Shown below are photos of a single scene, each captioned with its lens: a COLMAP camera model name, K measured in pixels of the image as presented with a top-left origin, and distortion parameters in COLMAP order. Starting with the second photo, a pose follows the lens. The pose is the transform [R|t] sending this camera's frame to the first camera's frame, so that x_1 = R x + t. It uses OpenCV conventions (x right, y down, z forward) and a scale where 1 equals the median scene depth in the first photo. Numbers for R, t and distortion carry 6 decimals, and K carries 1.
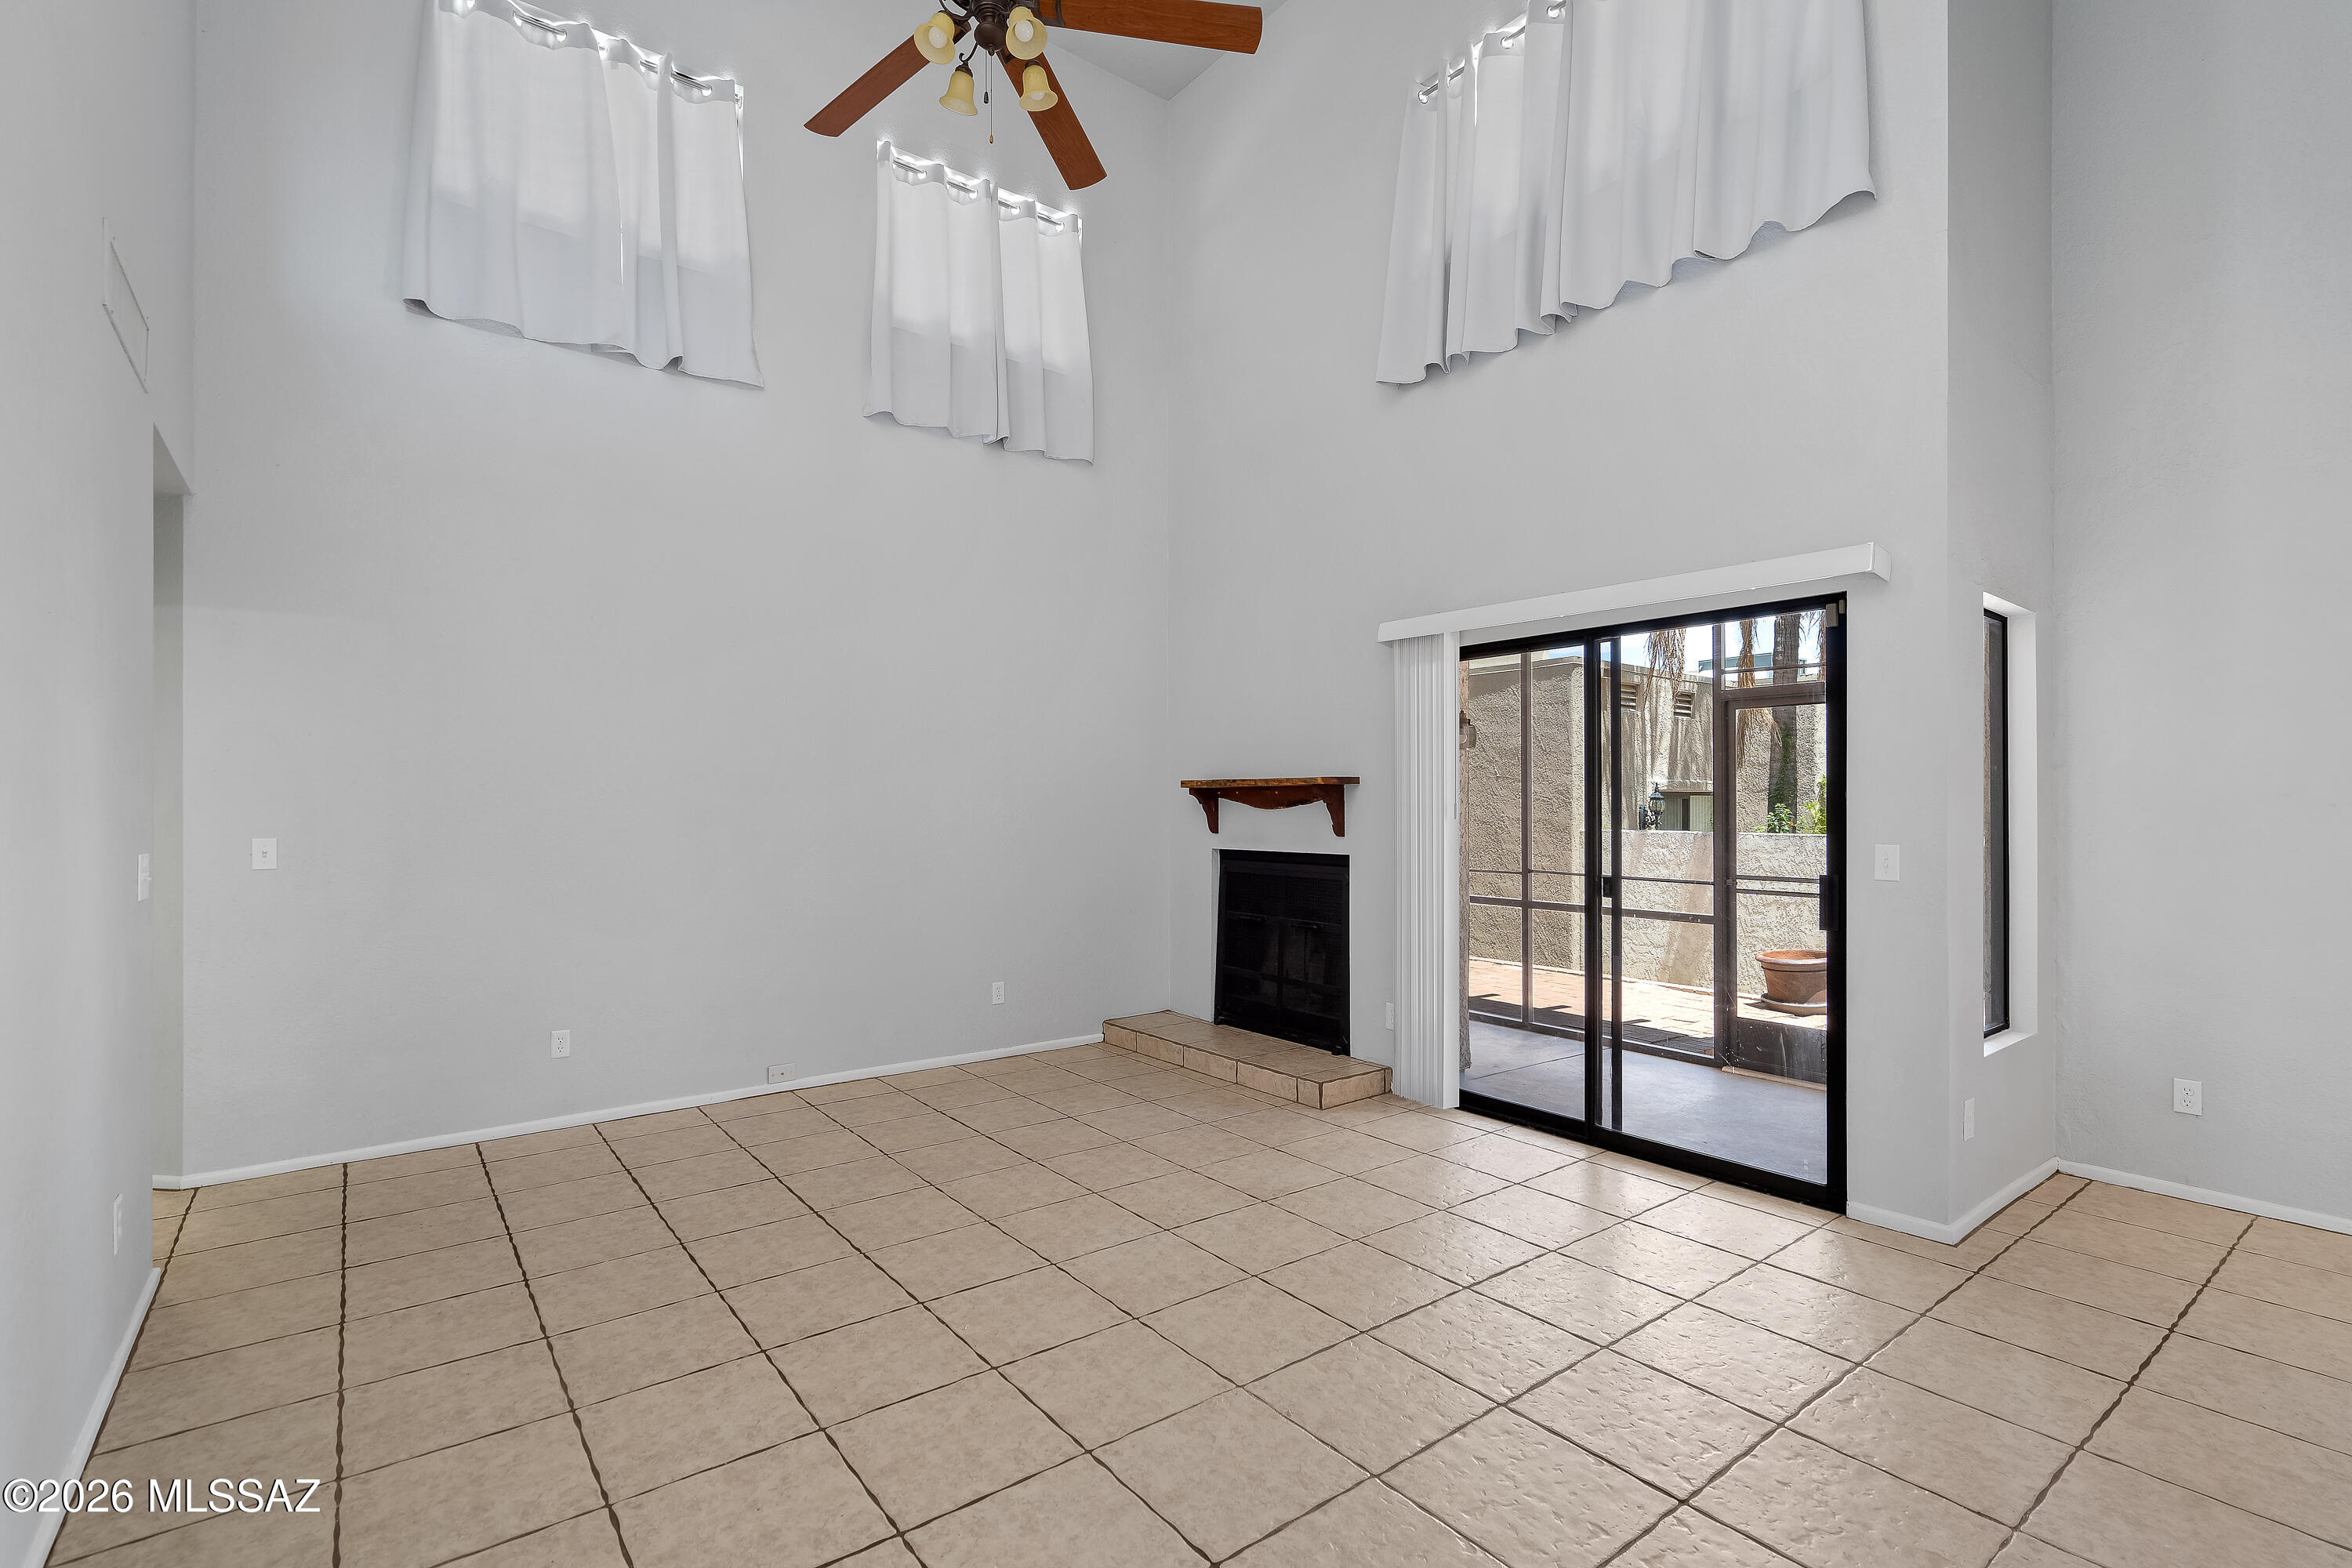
lens RADIAL K [[1075.2, 0, 1192.8], [0, 1075.2, 803.3], [0, 0, 1]] dist [-0.005691, 0.001333]
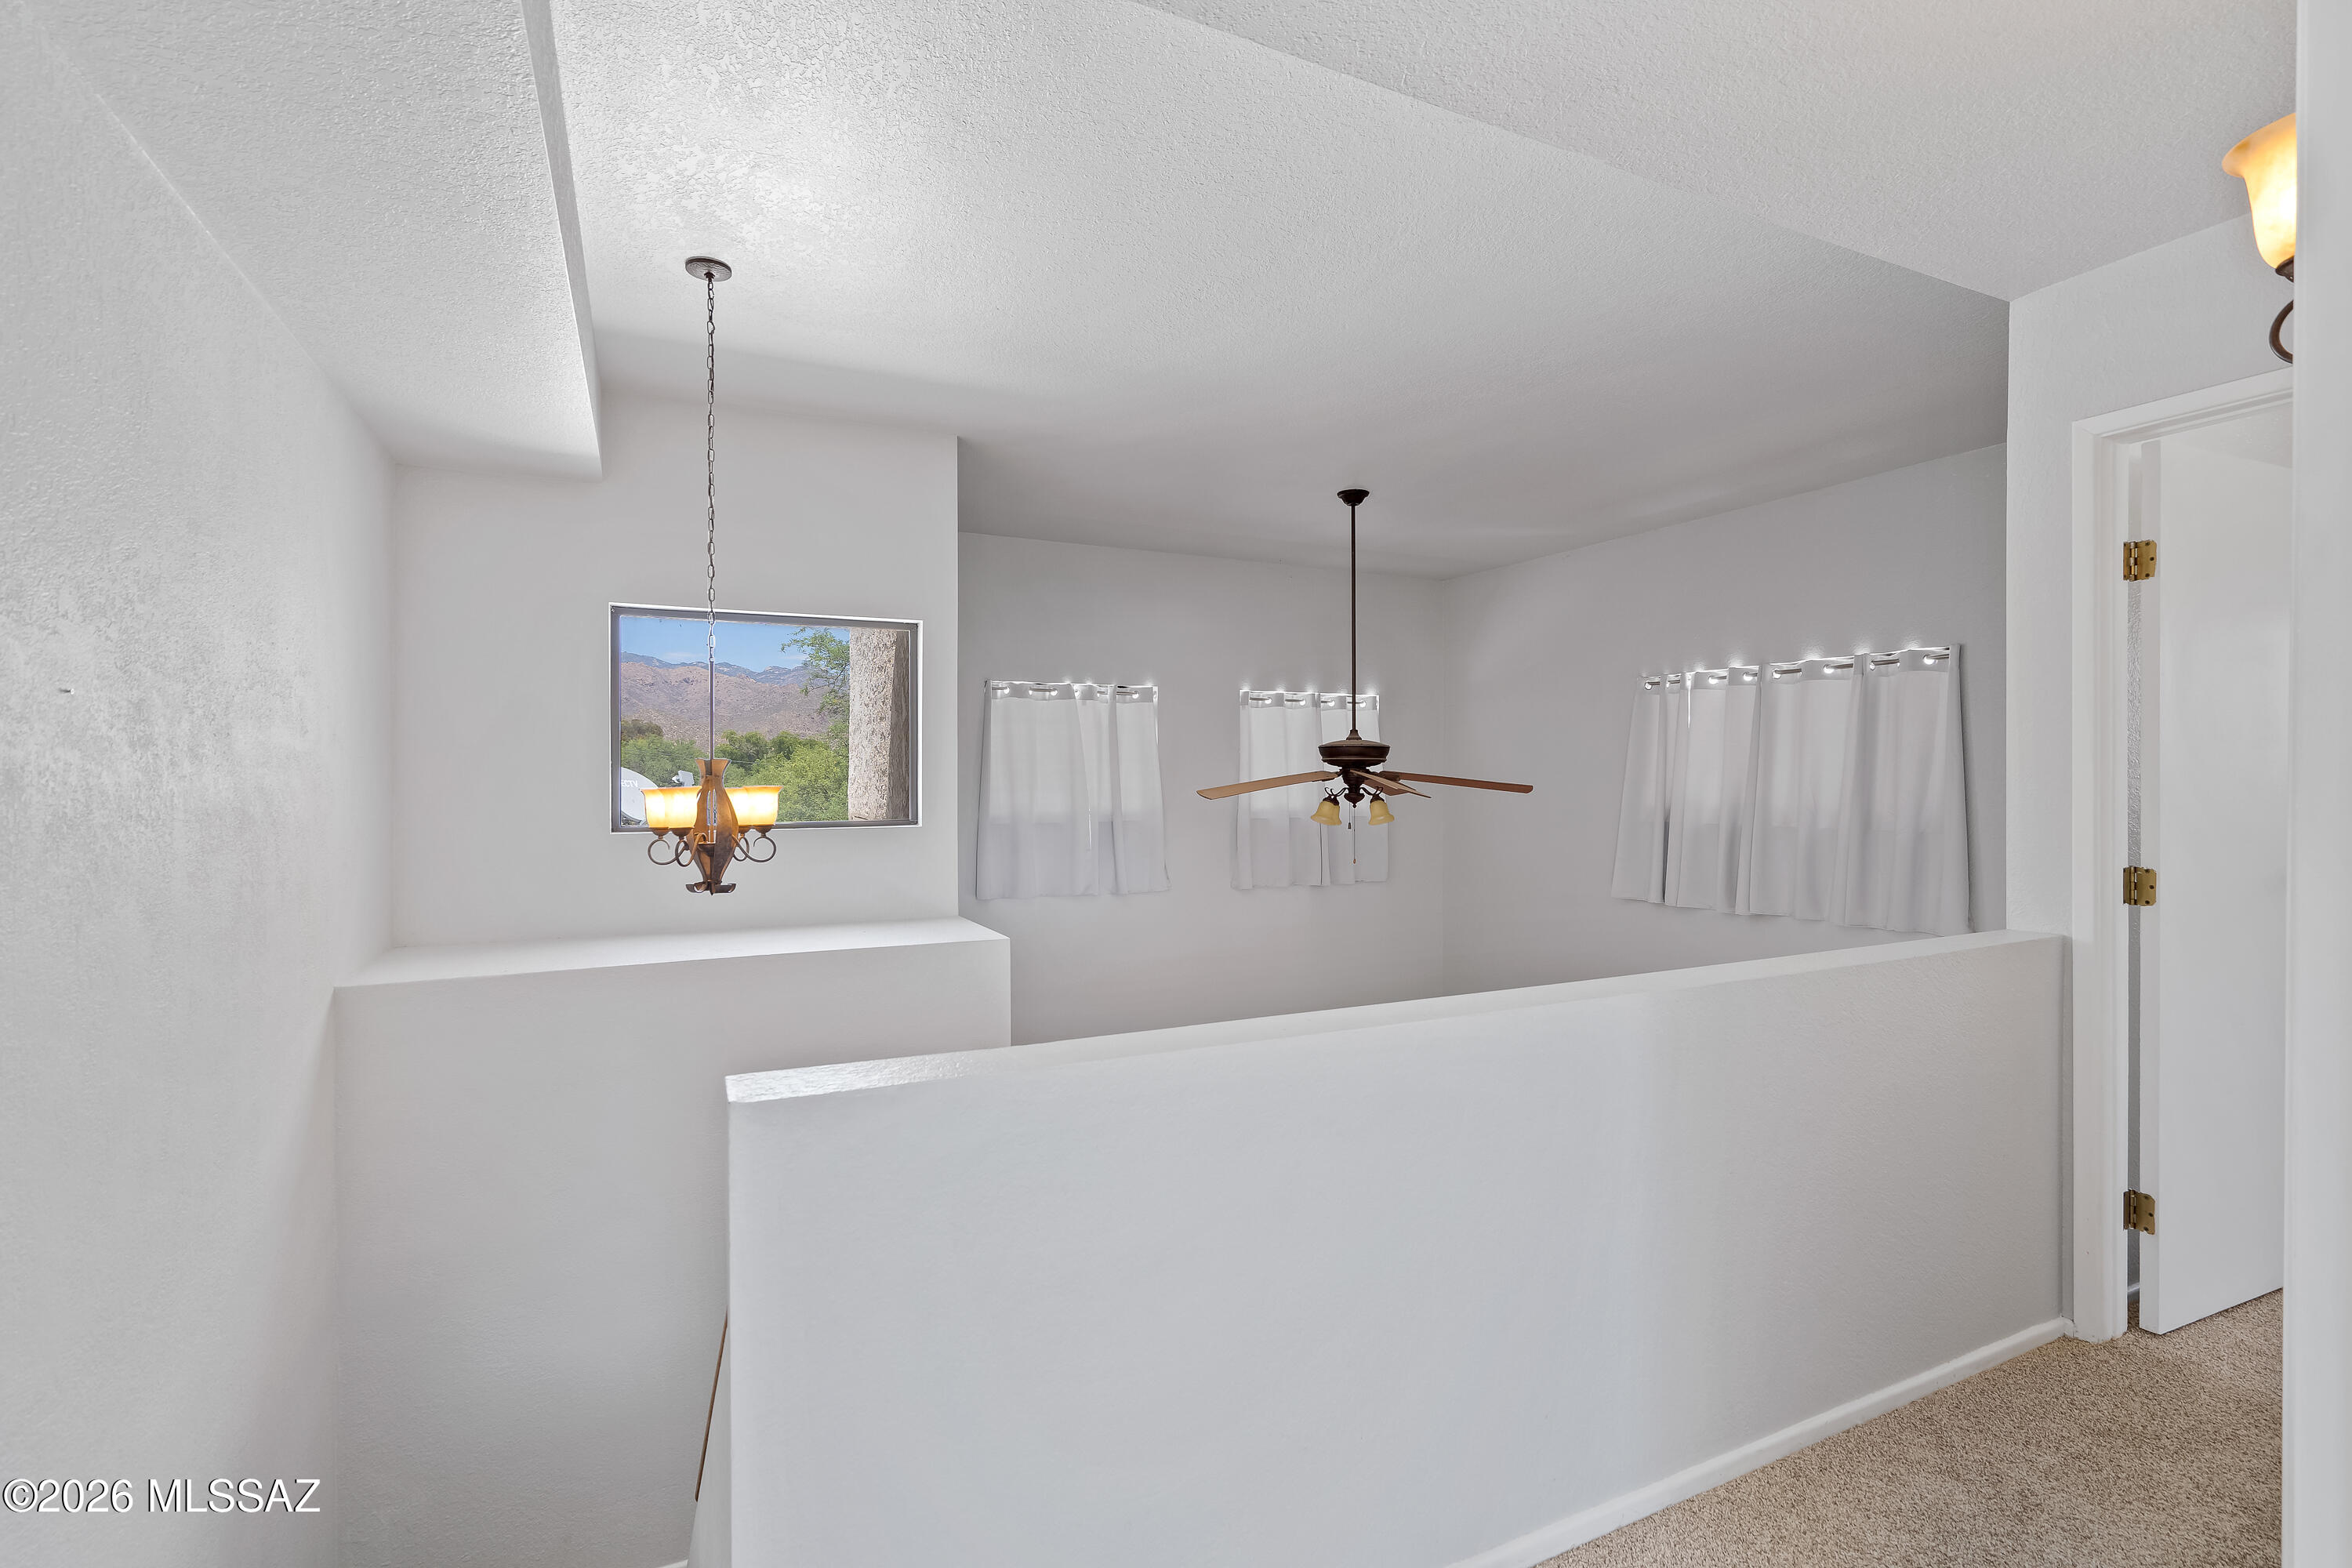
lens RADIAL K [[1075.2, 0, 1190.9], [0, 1075.2, 776.8], [0, 0, 1]] dist [-0.005691, 0.001333]
pose [[0.977997, -0.002379, -0.208604, -0.068924], [0.003112, 0.999990, 0.003186, -0.573166], [0.208594, -0.003765, 0.977995, -0.460253]]
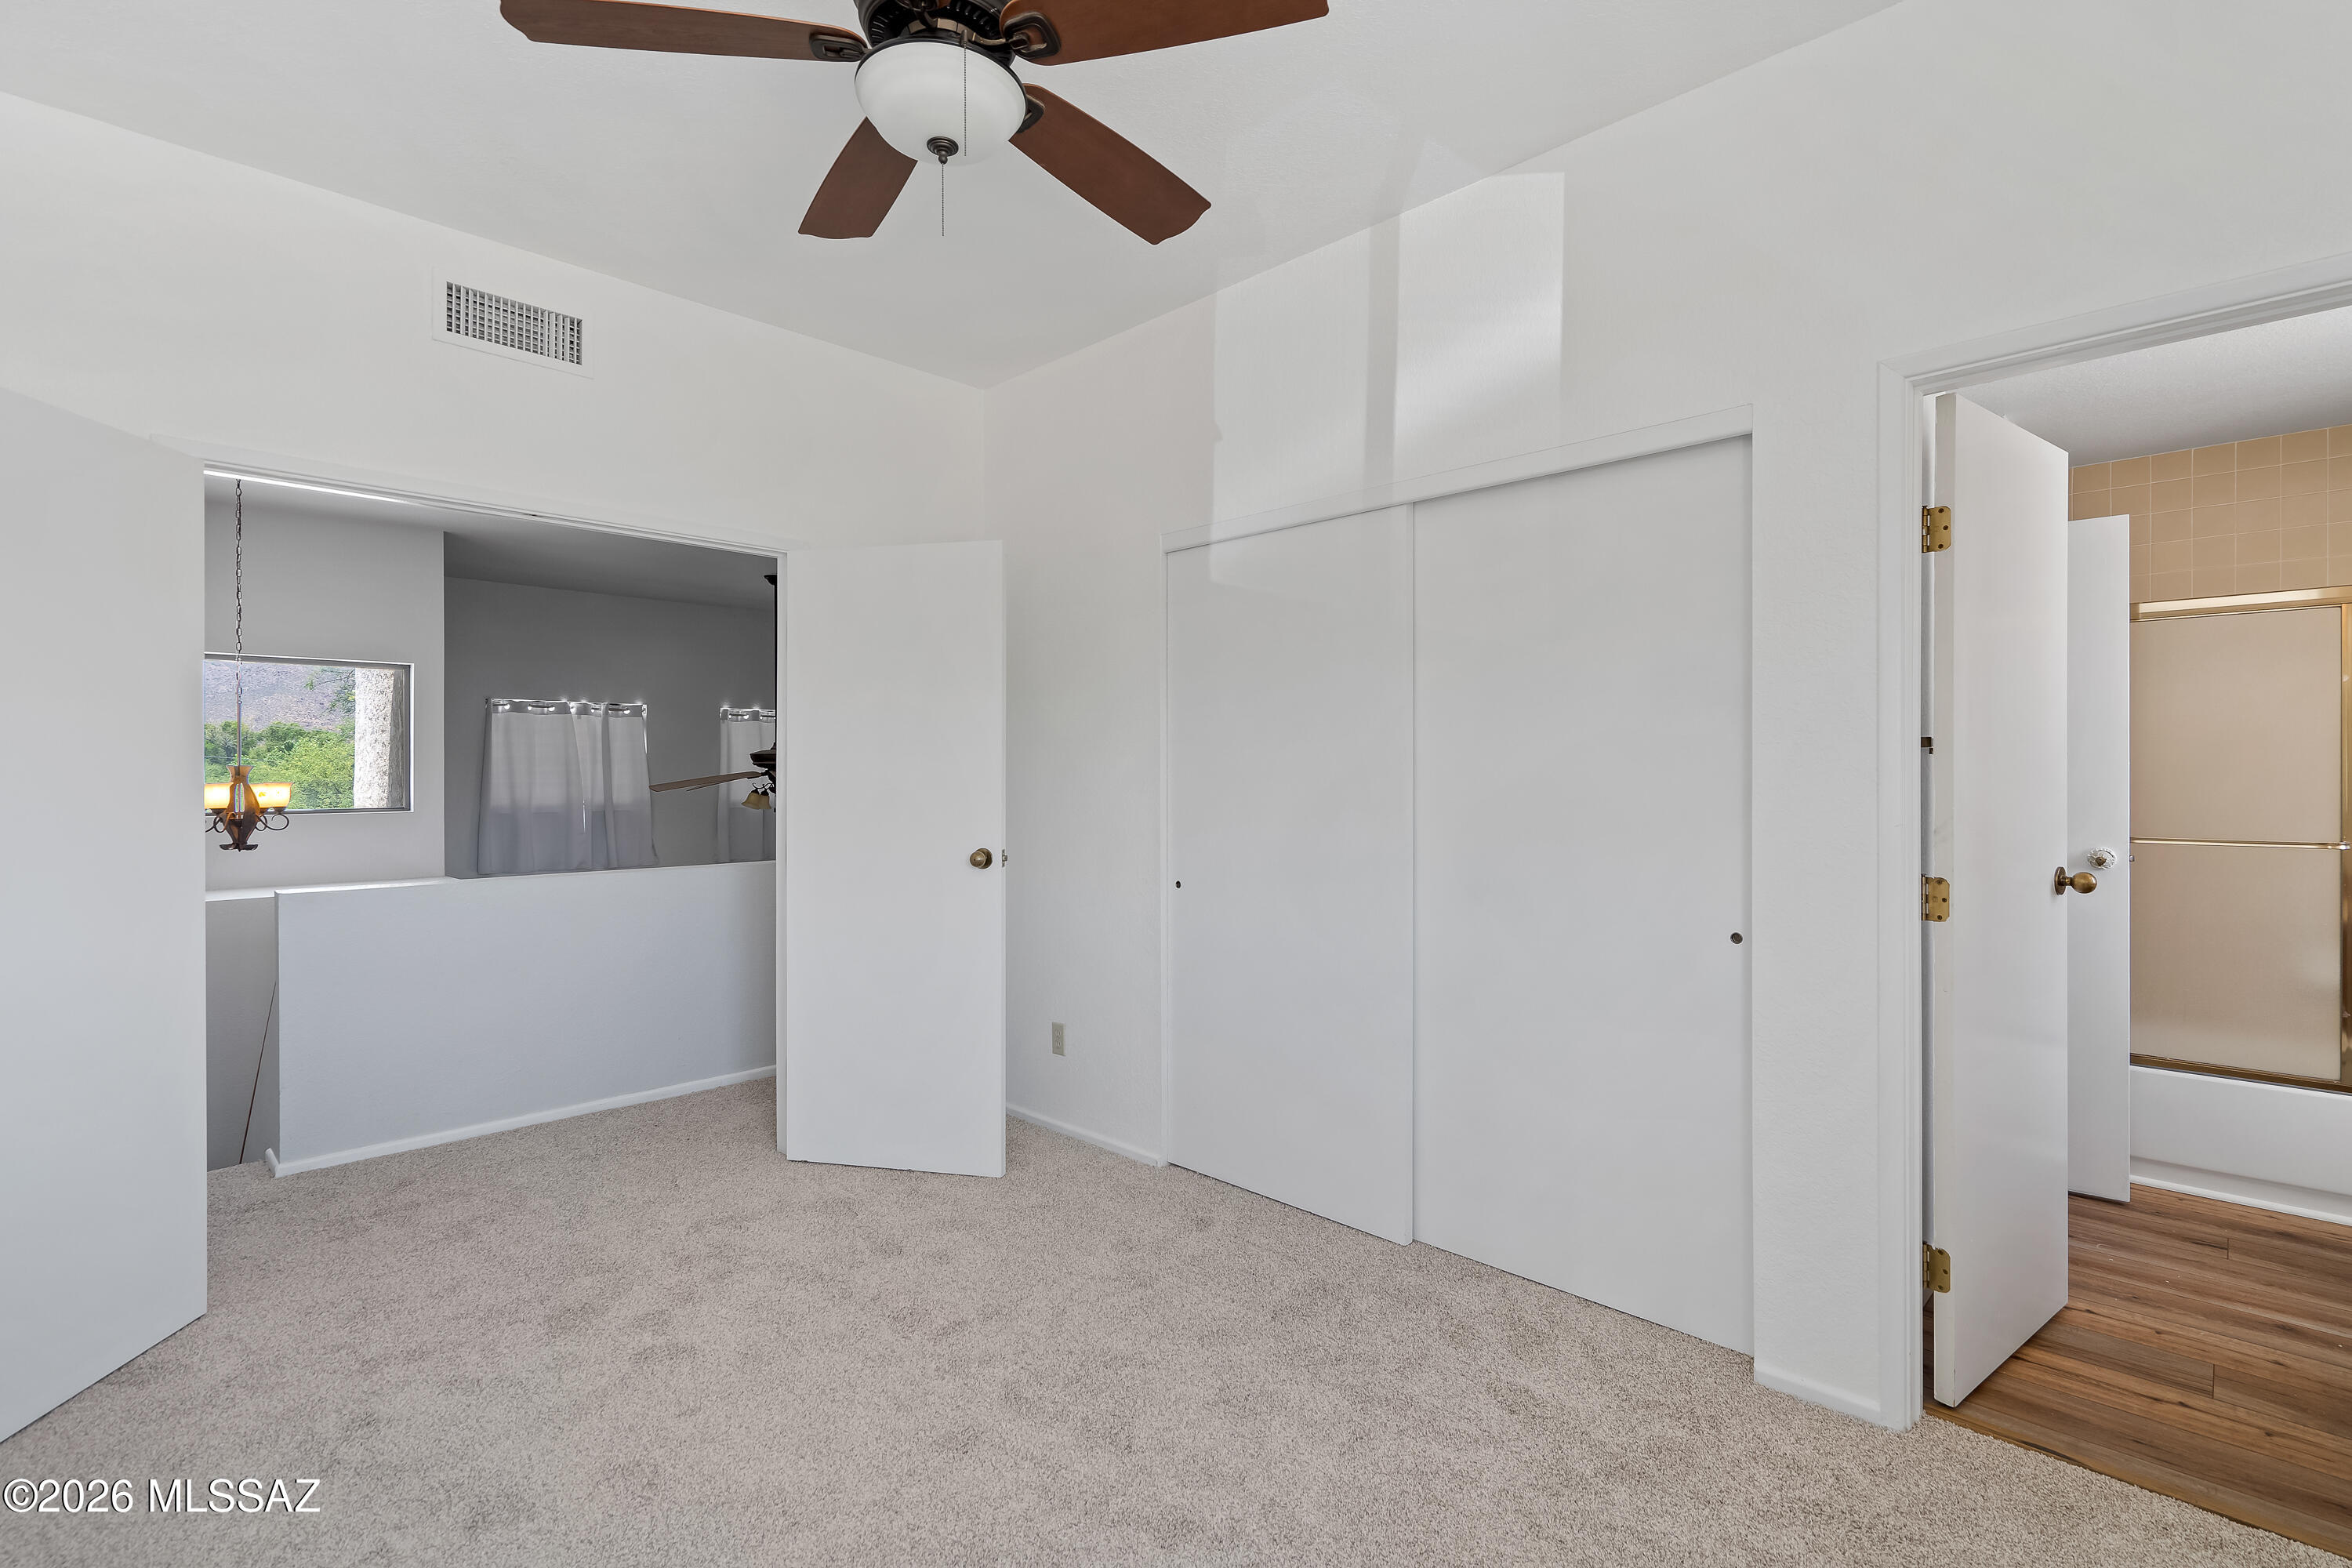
lens RADIAL K [[1075.2, 0, 1199.2], [0, 1075.2, 771.9], [0, 0, 1]] dist [-0.005691, 0.001333]
pose [[0.990530, -0.002043, 0.137283, 0.297515], [0.001667, 0.999995, 0.002859, -0.578519], [-0.137288, -0.002603, 0.990528, -1.053384]]
